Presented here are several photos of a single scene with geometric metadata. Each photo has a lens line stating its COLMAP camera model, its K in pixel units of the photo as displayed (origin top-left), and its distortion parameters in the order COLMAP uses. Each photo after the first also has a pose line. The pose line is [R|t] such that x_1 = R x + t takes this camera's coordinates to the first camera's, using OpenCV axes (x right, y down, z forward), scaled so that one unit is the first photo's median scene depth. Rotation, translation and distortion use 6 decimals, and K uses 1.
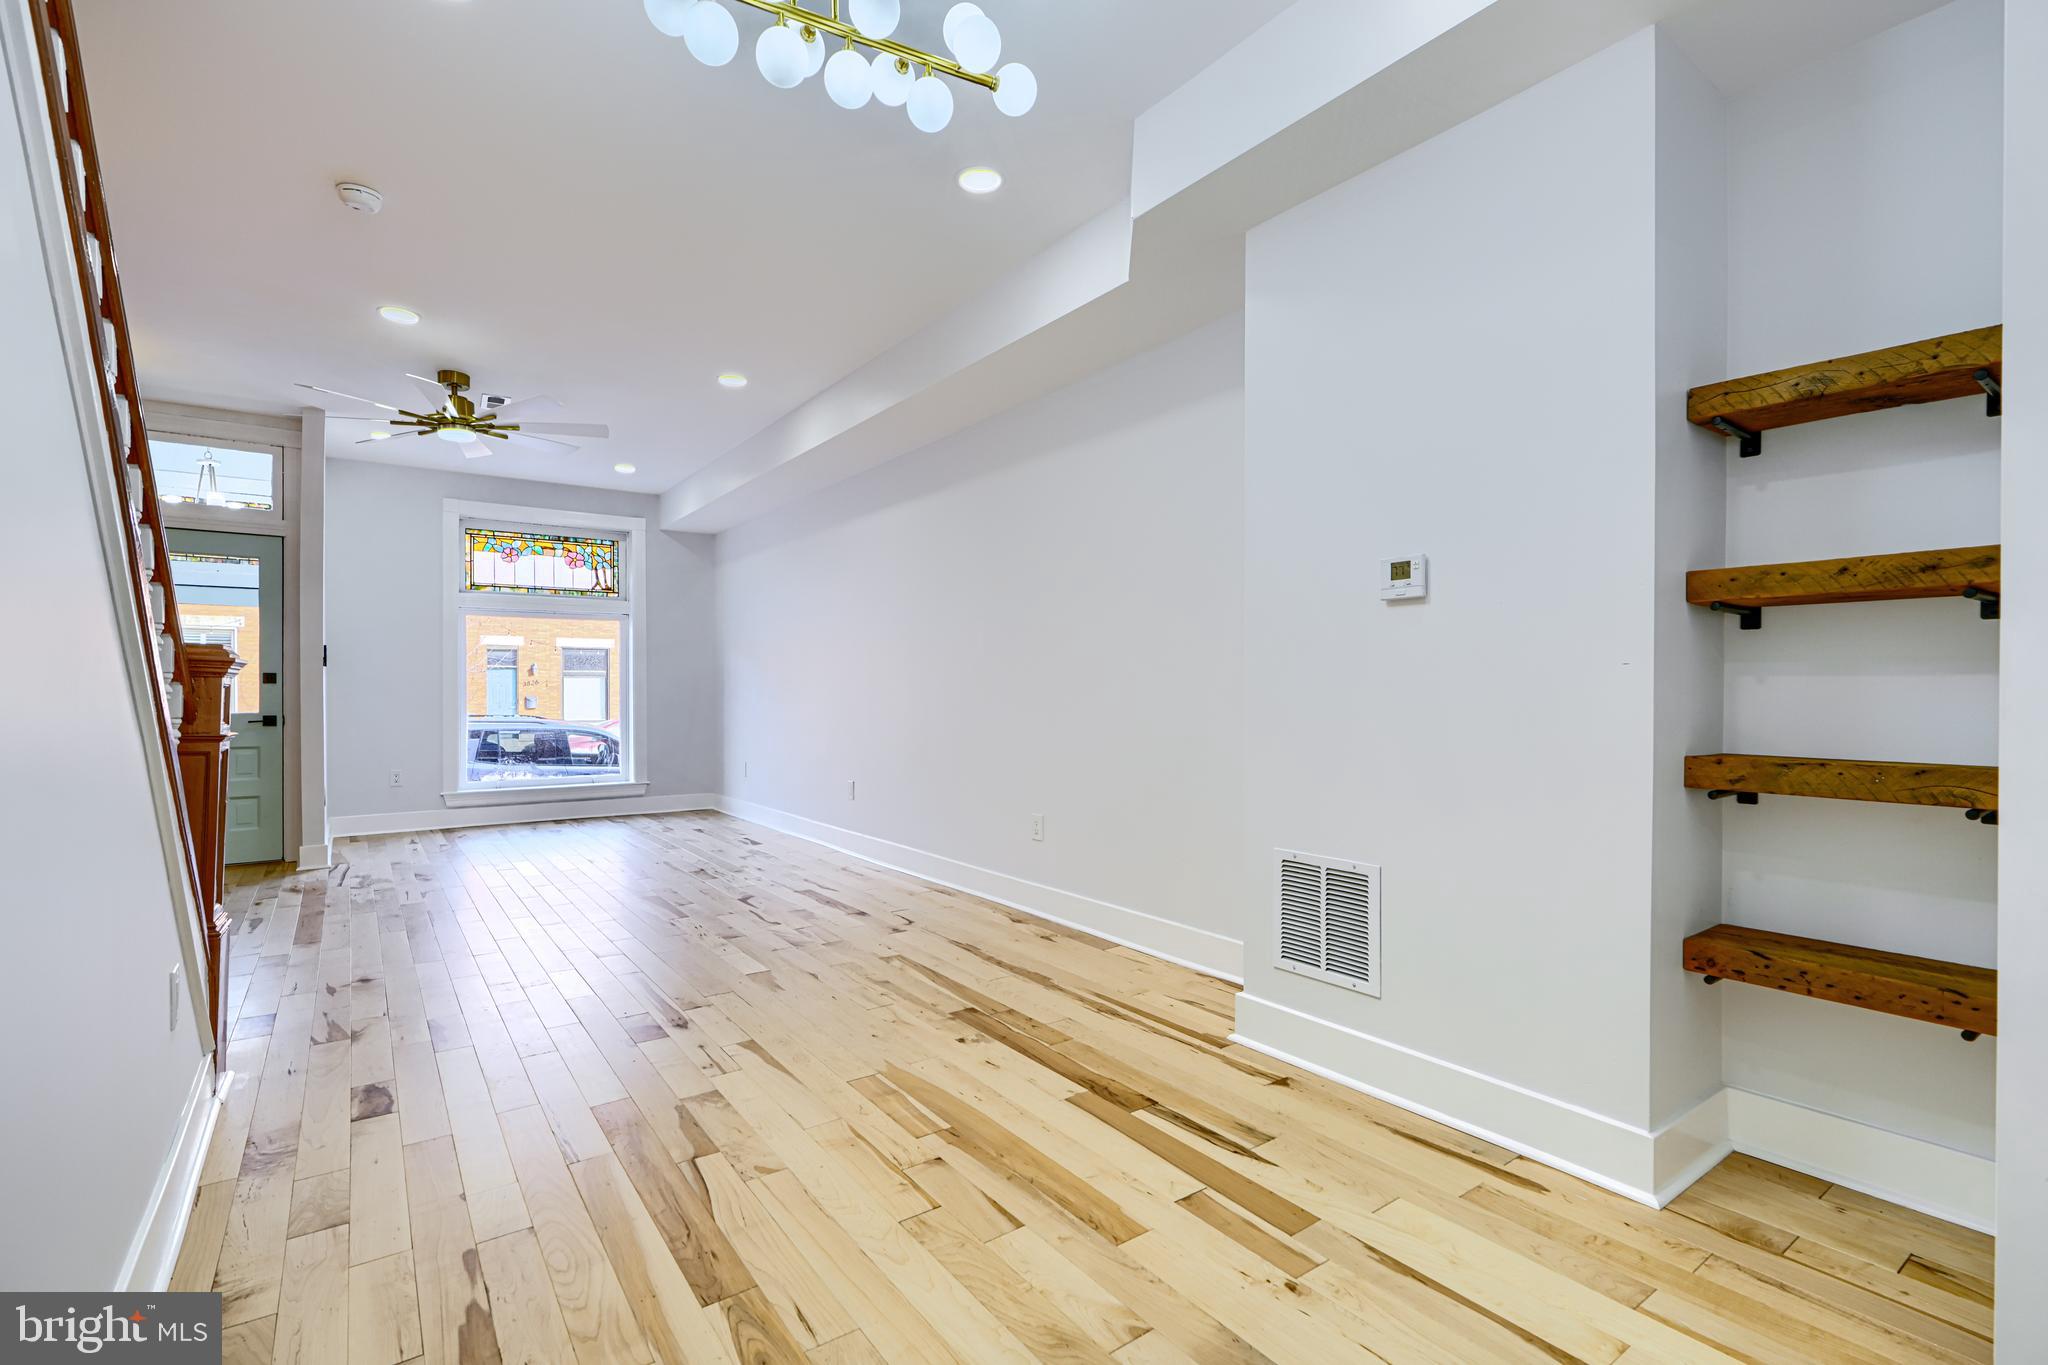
lens RADIAL K [[917.0, 0, 1016.2], [0, 917.0, 690.2], [0, 0, 1]] dist [0.000008, -0.000234]
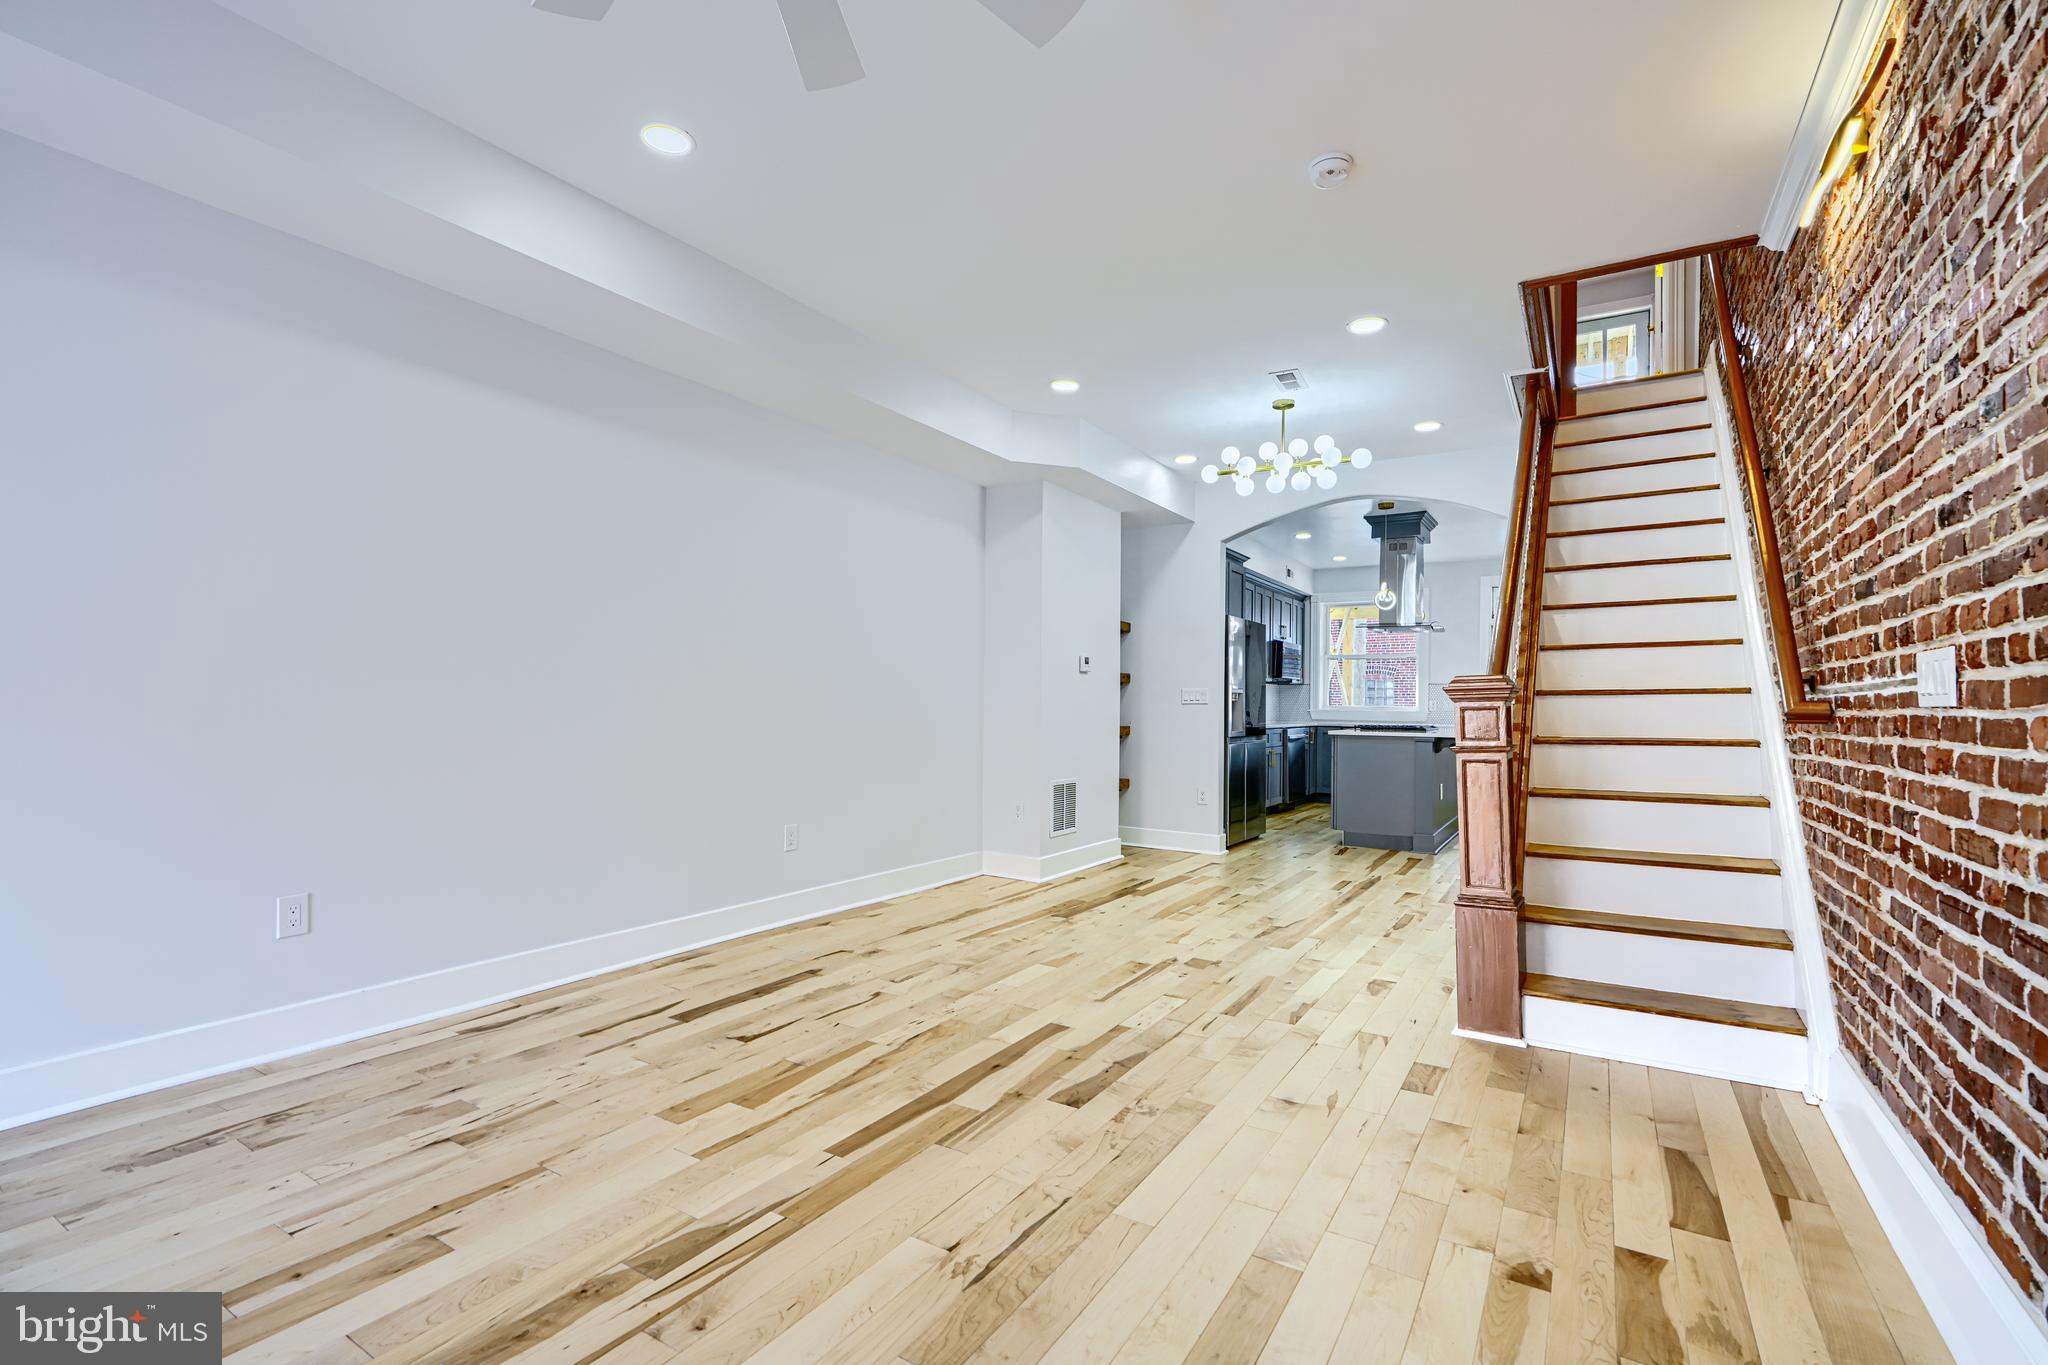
lens RADIAL K [[917.0, 0, 1014.8], [0, 917.0, 695.0], [0, 0, 1]] dist [0.000008, -0.000234]
pose [[-0.363576, 0.005700, 0.931547, -0.610059], [-0.009283, 0.999909, -0.009741, -0.001129], [-0.931518, -0.012189, -0.363490, 0.682750]]
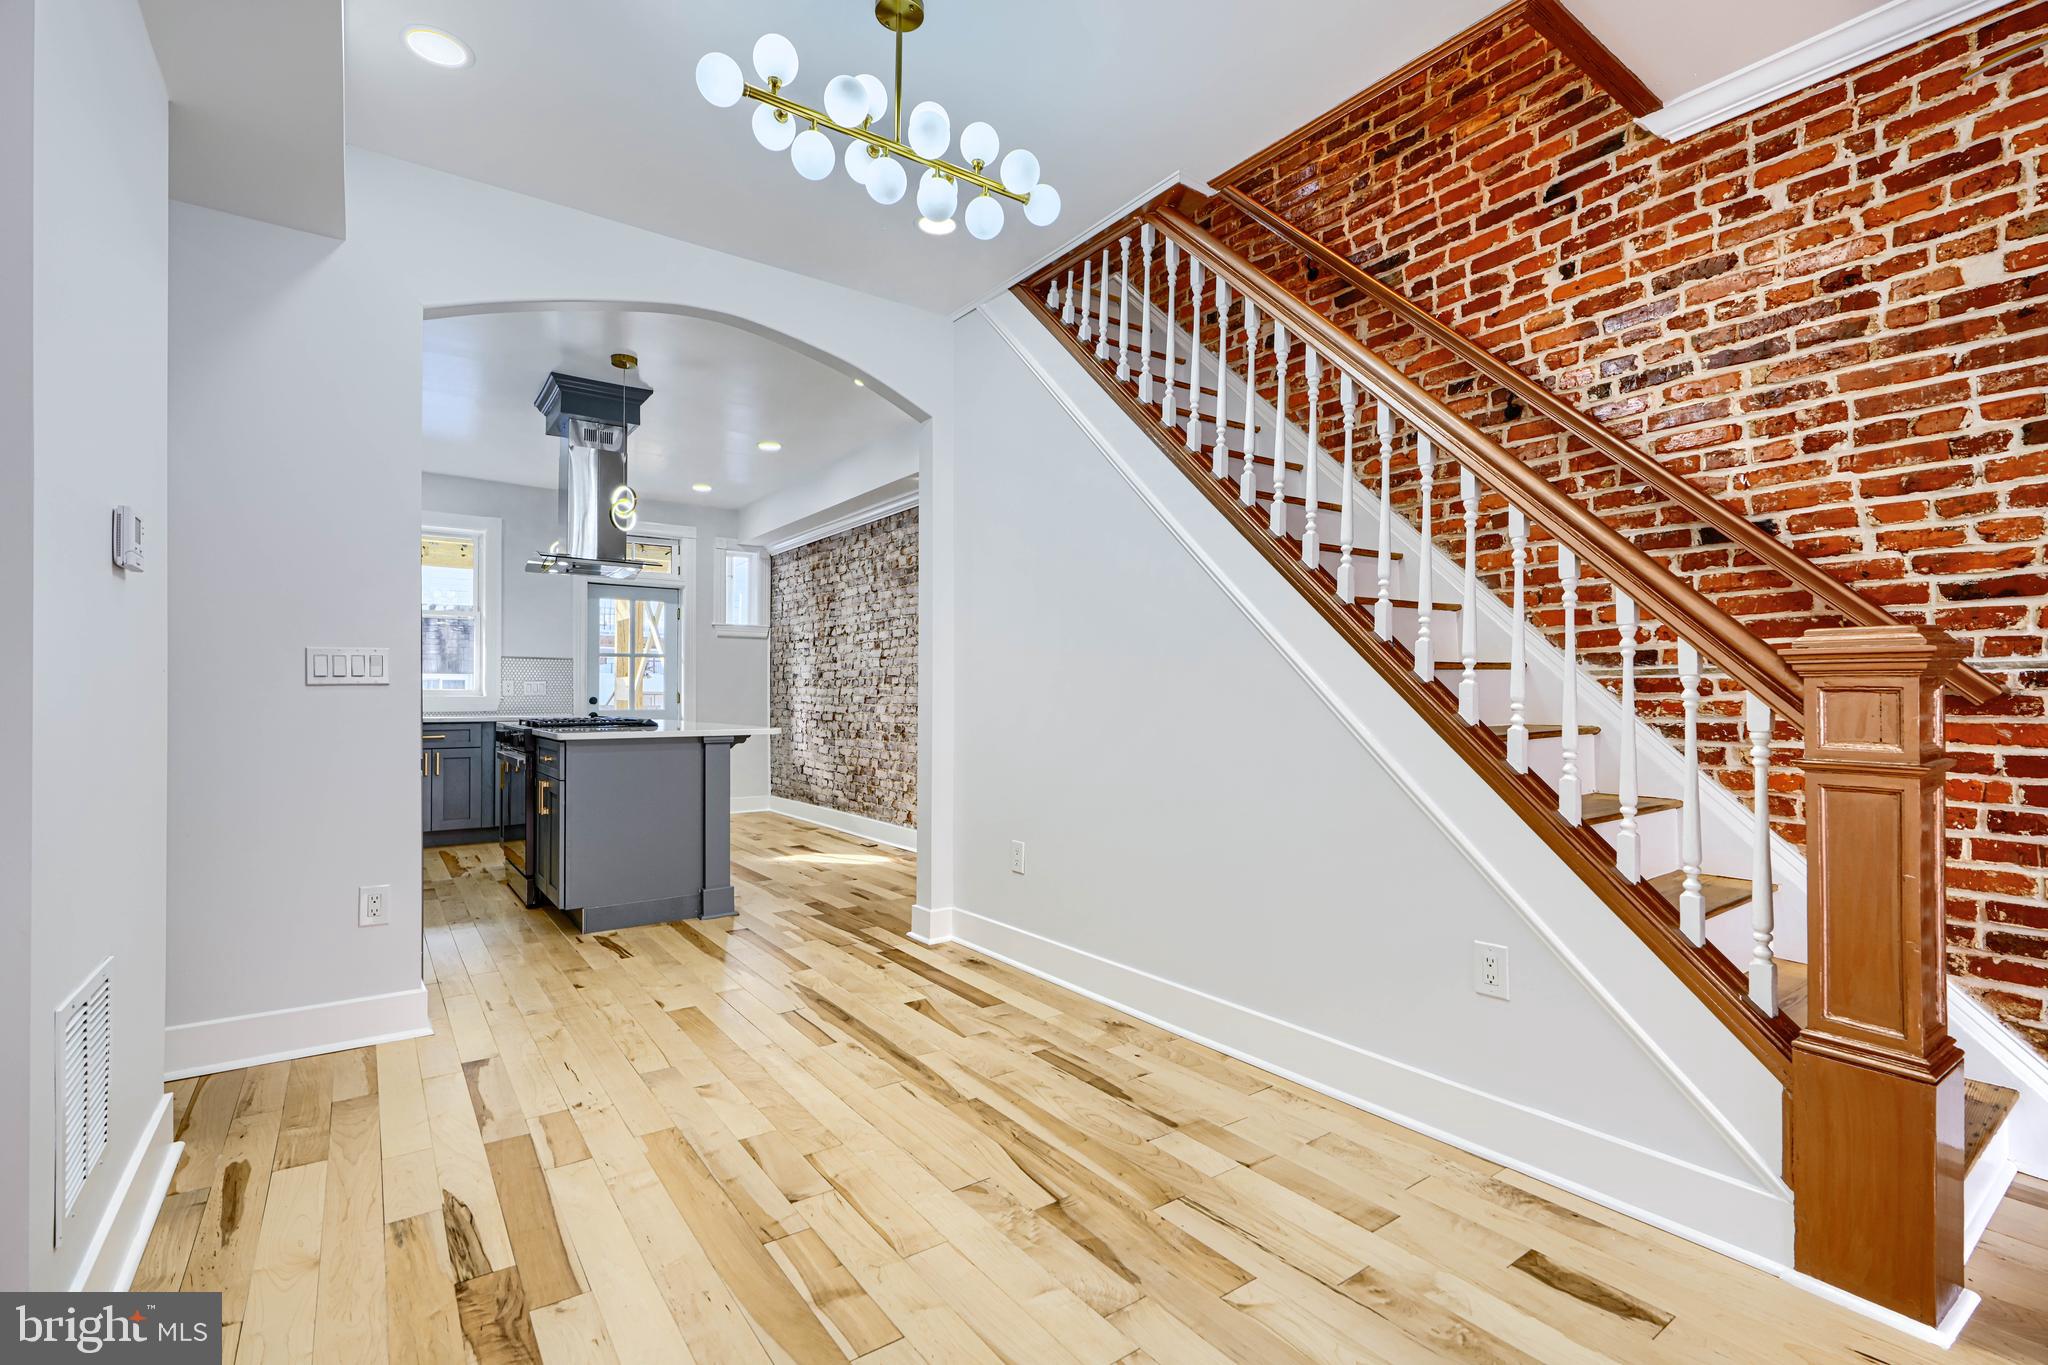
lens RADIAL K [[917.0, 0, 1011.7], [0, 917.0, 694.5], [0, 0, 1]] dist [0.000008, -0.000234]
pose [[-0.999985, 0.000806, 0.005495, -0.089499], [0.000815, 0.999998, 0.001615, -0.000500], [-0.005493, 0.001619, -0.999984, 0.554037]]
